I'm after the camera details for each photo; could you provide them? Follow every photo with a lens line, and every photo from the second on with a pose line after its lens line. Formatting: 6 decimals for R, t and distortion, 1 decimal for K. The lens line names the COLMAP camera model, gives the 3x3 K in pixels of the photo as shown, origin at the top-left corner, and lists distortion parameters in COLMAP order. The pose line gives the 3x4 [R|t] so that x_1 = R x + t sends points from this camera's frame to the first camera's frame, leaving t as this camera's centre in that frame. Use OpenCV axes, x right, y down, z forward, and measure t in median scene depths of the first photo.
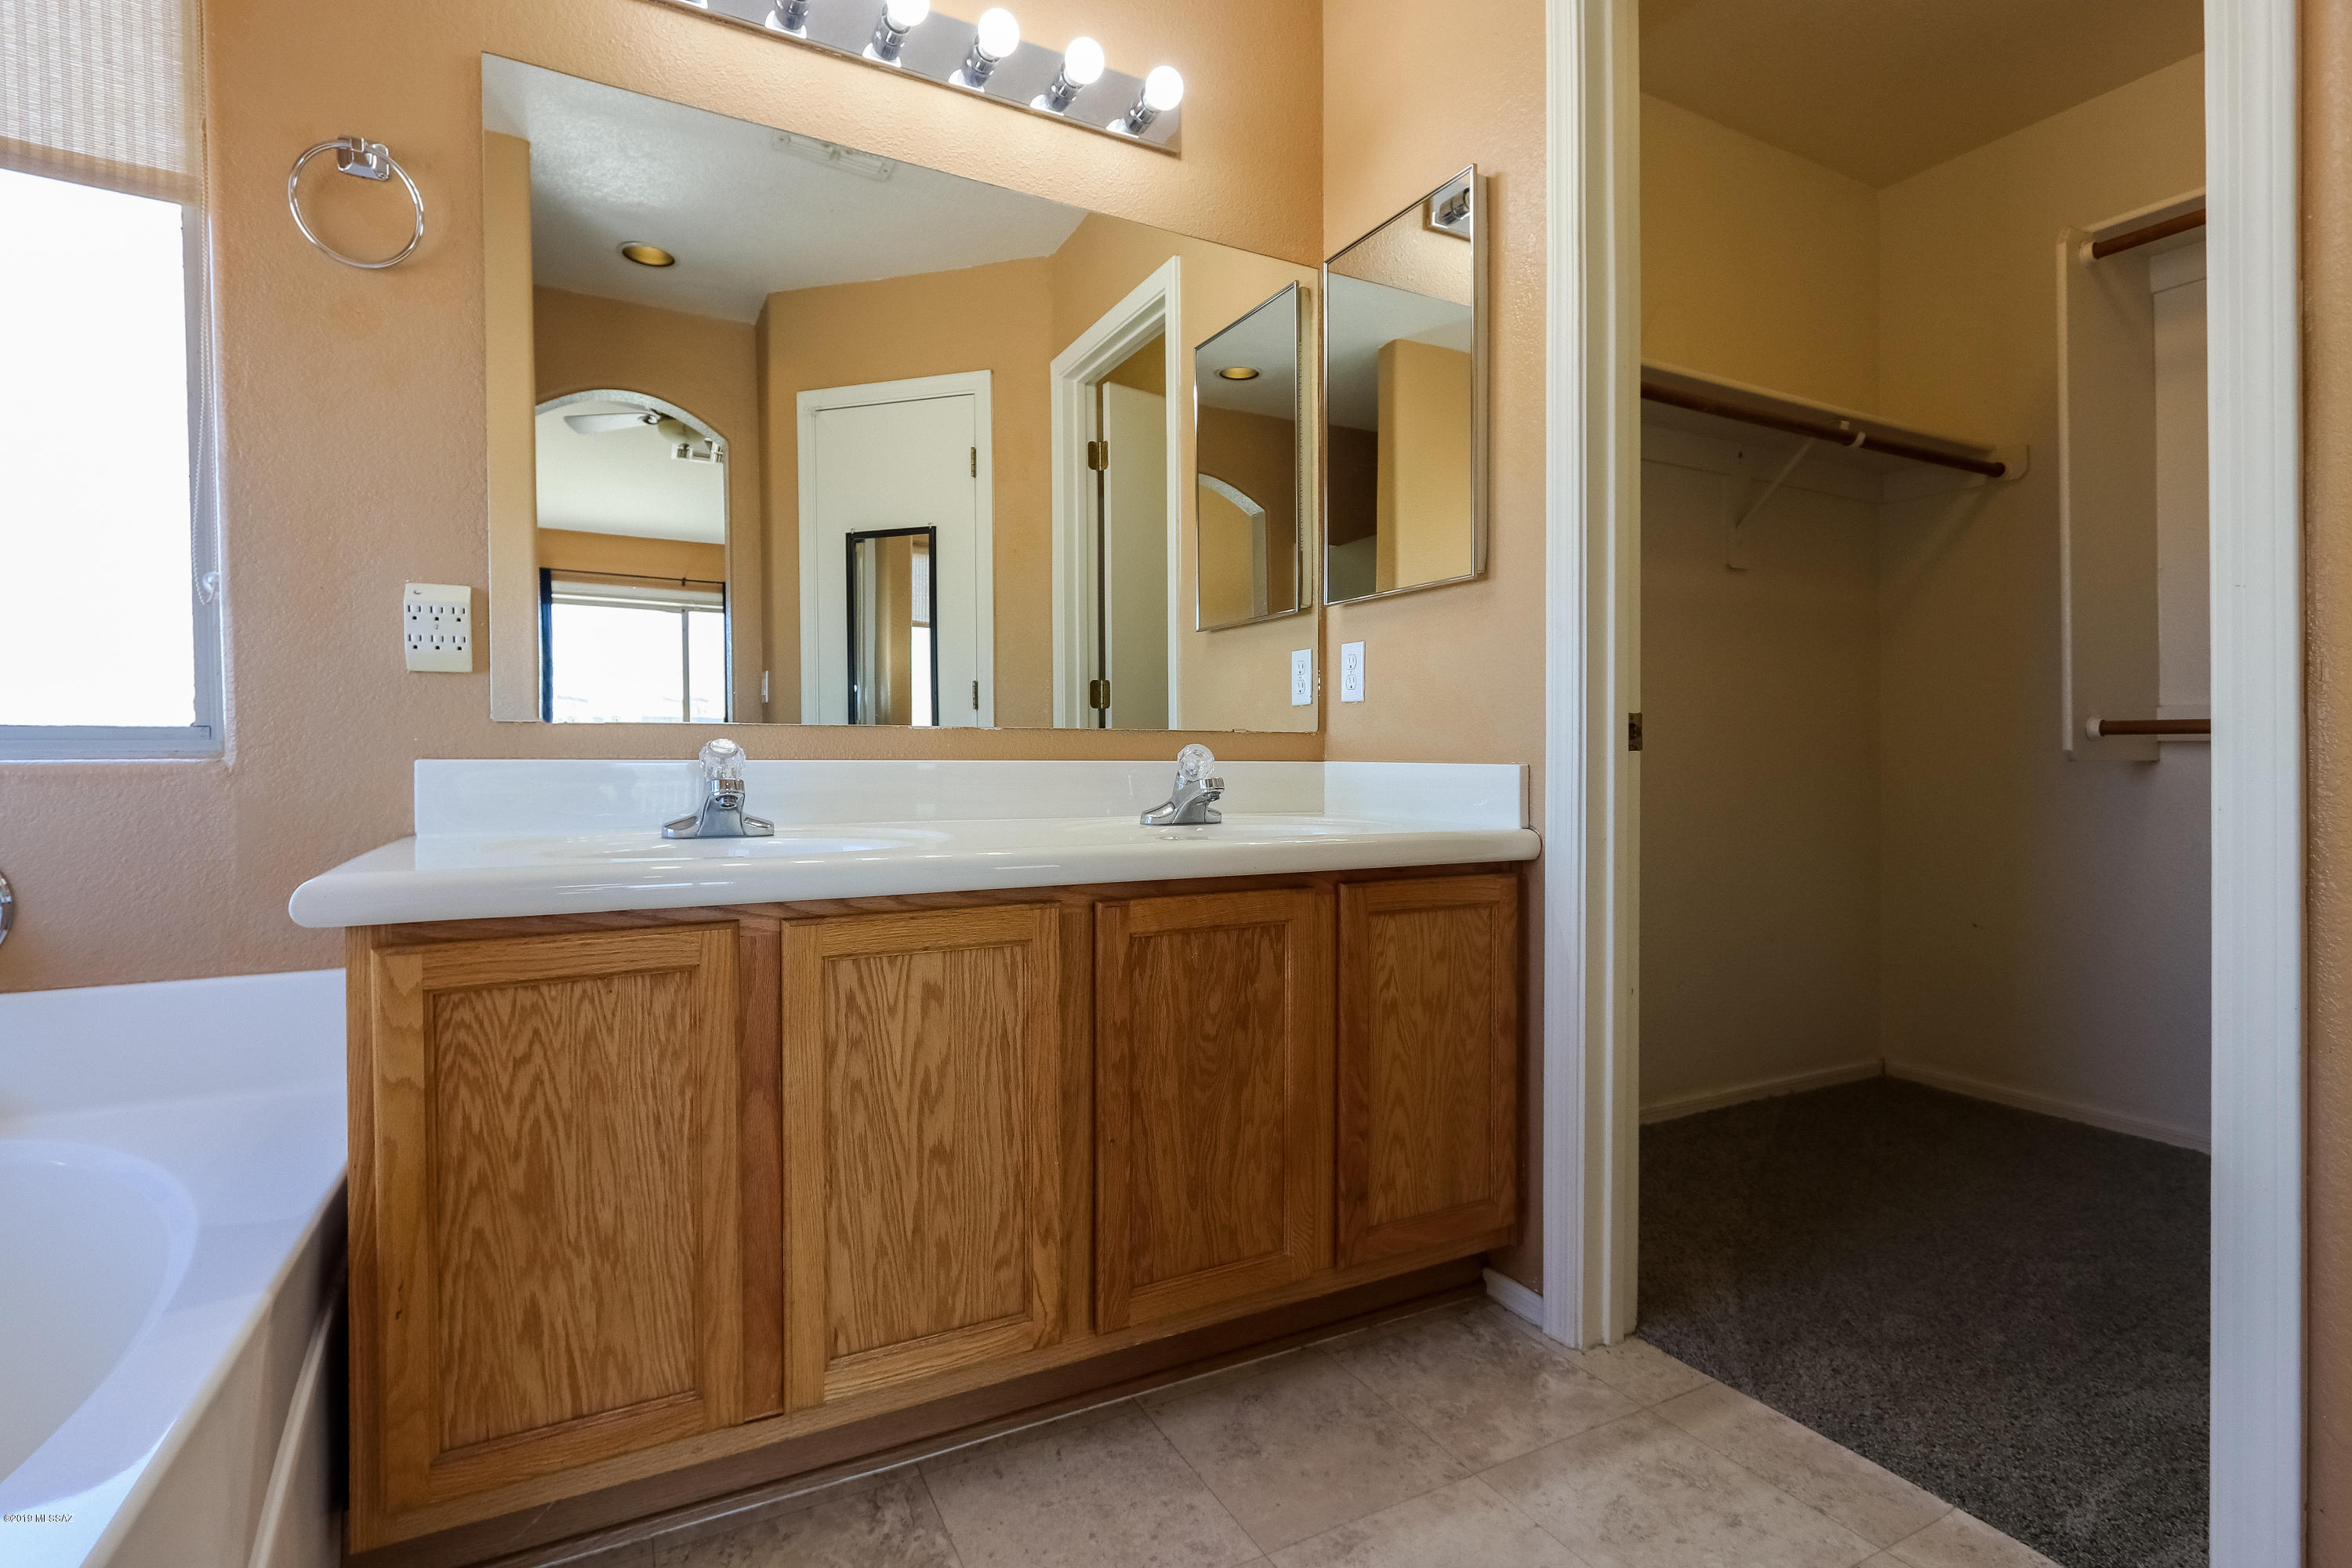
lens RADIAL K [[1086.5, 0, 1085.2], [0, 1086.5, 750.8], [0, 0, 1]] dist [0.087802, -0.052086]
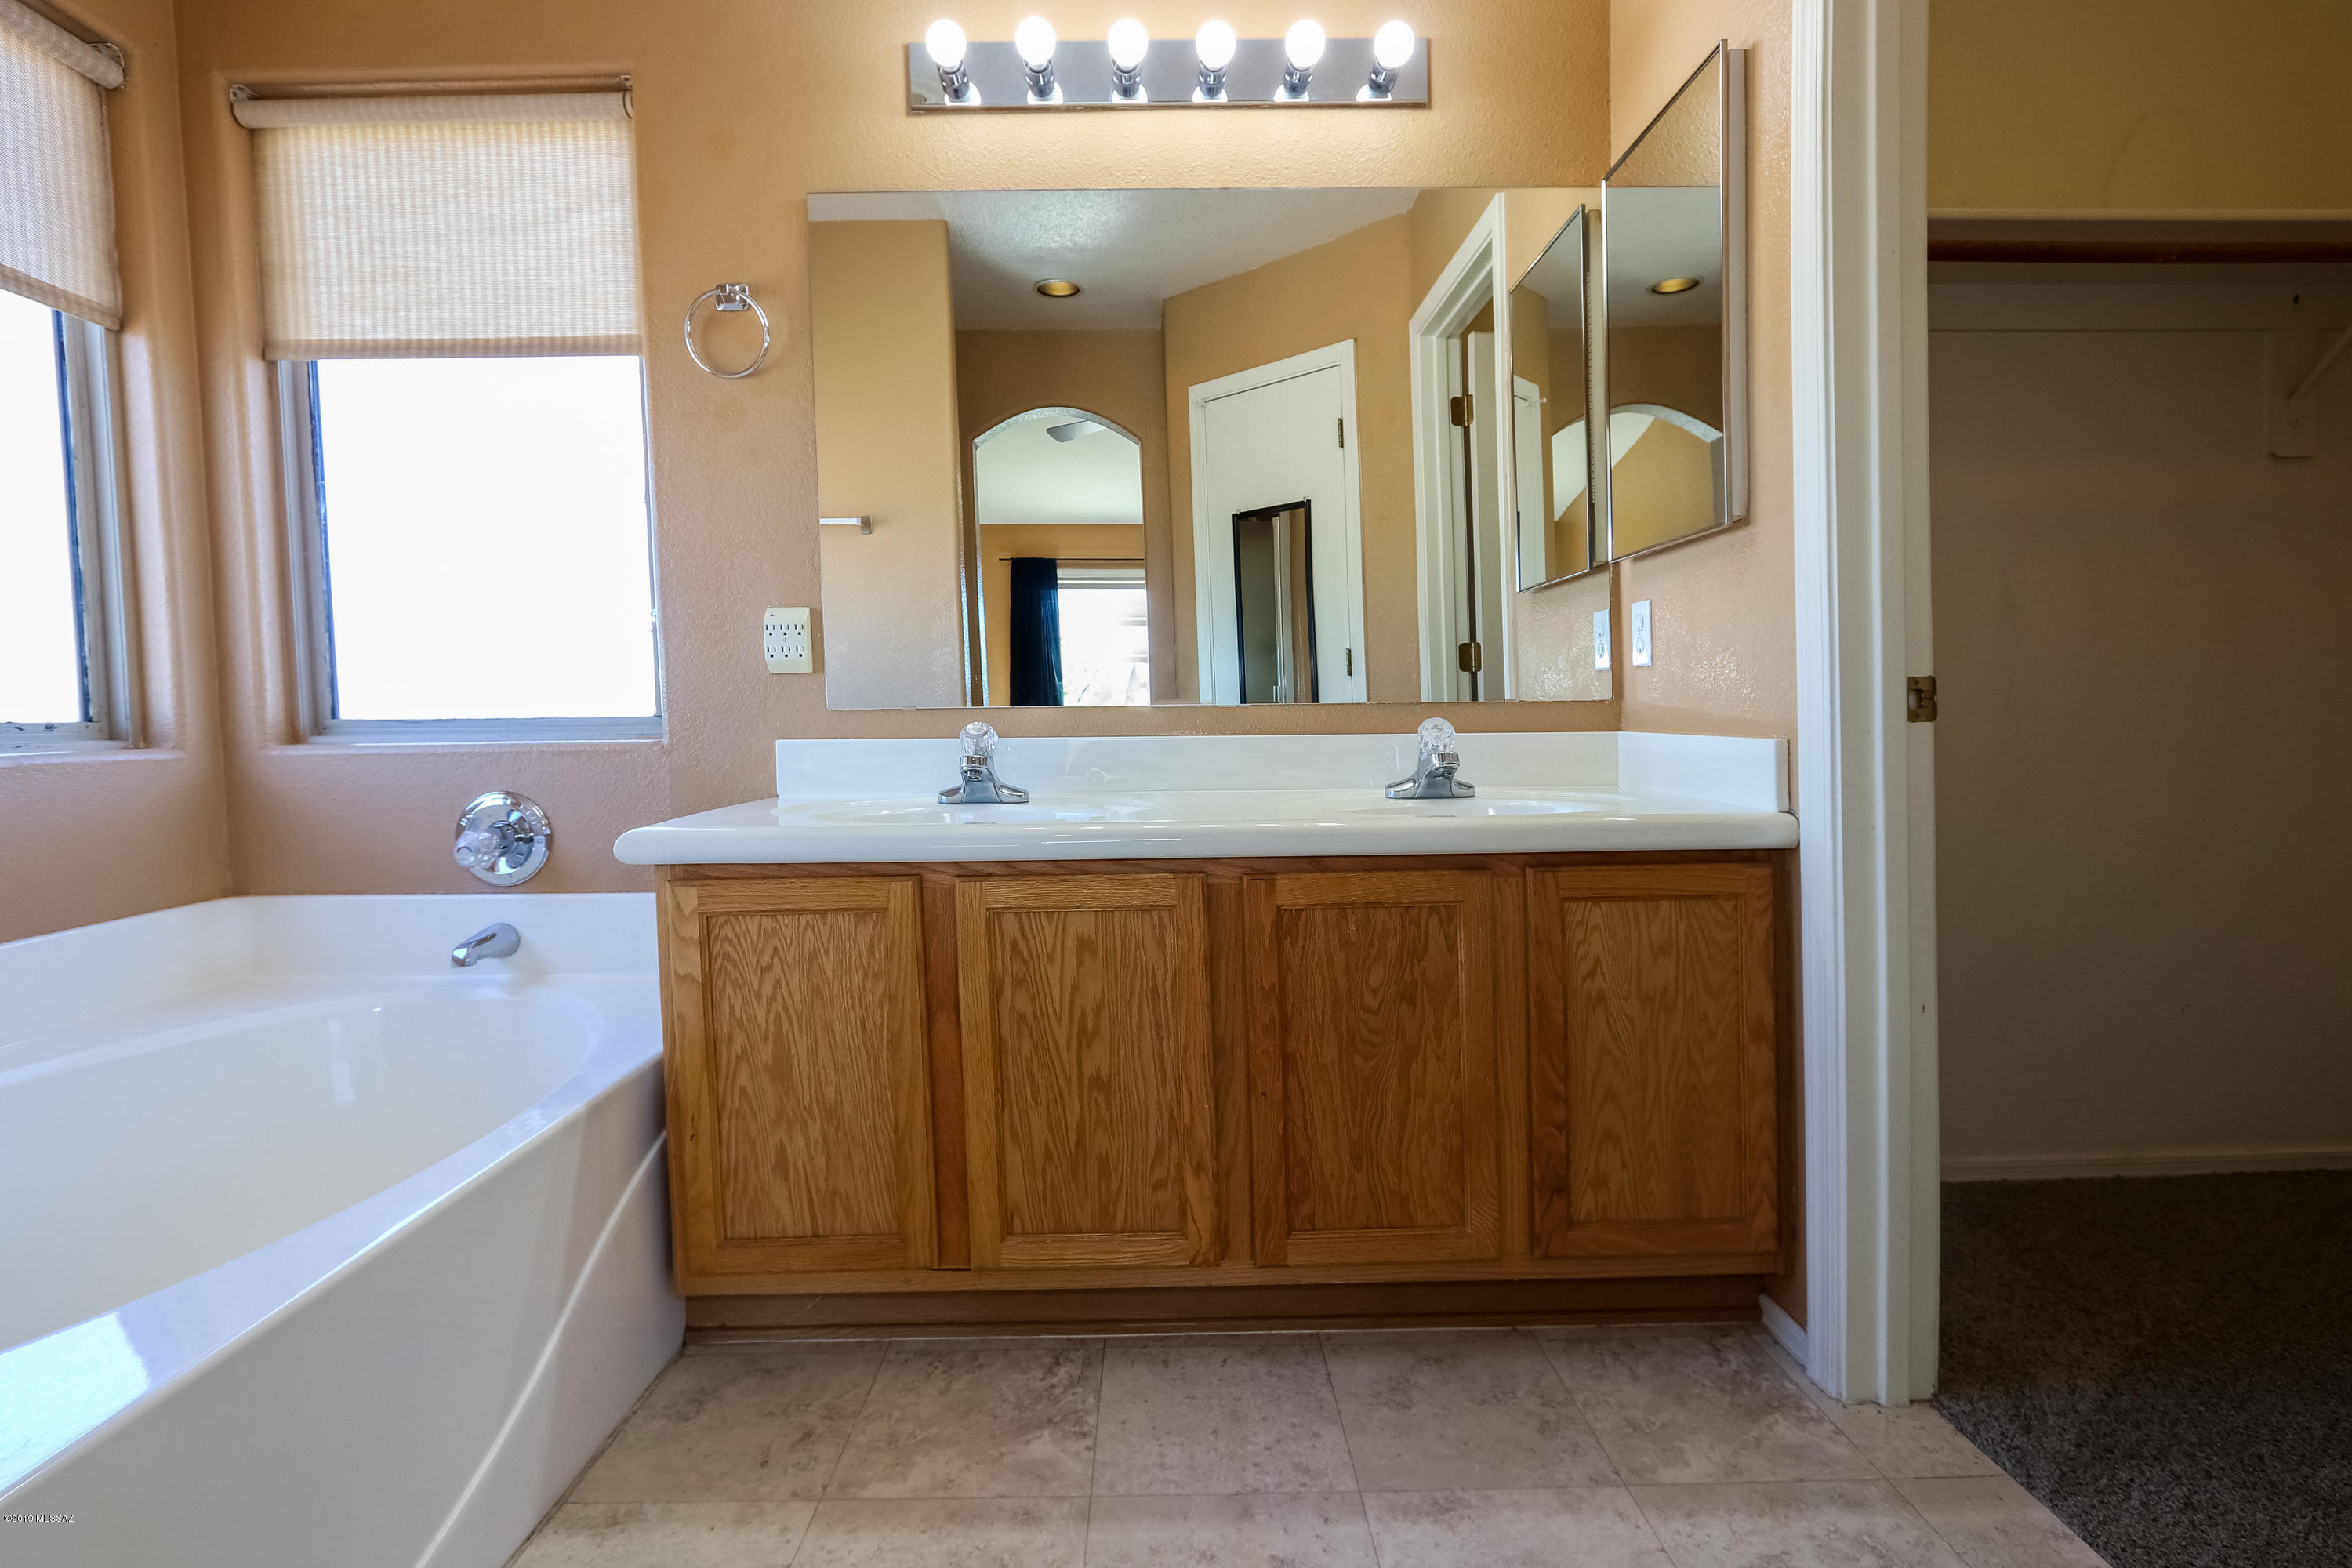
lens RADIAL K [[1062.8, 0, 1137.2], [0, 1062.8, 760.5], [0, 0, 1]] dist [0.043064, -0.009468]
pose [[0.910793, 0.005311, -0.412828, 0.321925], [0.015090, 0.998821, 0.046142, -0.020256], [0.412587, -0.048256, 0.909639, 0.012721]]
